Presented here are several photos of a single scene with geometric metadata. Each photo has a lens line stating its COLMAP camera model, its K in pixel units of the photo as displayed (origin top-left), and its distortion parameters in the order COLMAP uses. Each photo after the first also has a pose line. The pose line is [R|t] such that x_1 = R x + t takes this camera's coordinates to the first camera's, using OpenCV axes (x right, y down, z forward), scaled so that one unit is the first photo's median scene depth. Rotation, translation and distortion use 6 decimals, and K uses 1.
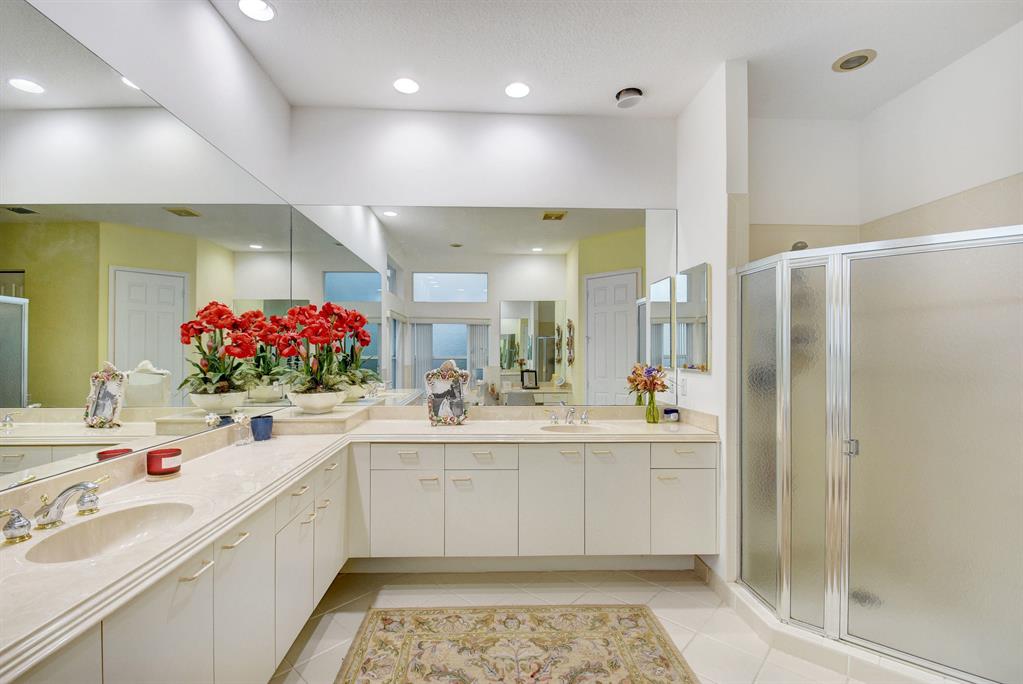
lens RADIAL K [[456.3, 0, 495.8], [0, 456.3, 348.9], [0, 0, 1]] dist [-0.000419, -0.000671]
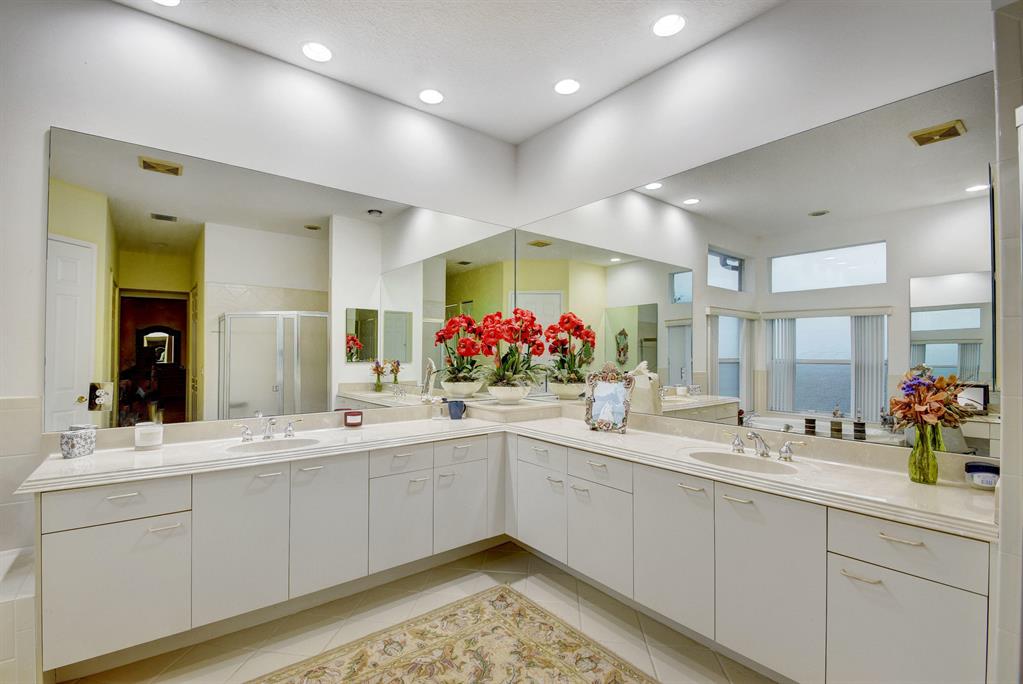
lens RADIAL K [[456.3, 0, 495.8], [0, 456.3, 348.9], [0, 0, 1]] dist [-0.000419, -0.000671]
pose [[0.571977, -0.007162, -0.820238, 0.618359], [0.001189, 0.999968, -0.007902, 0.010035], [0.820269, 0.003544, 0.571967, 0.345747]]
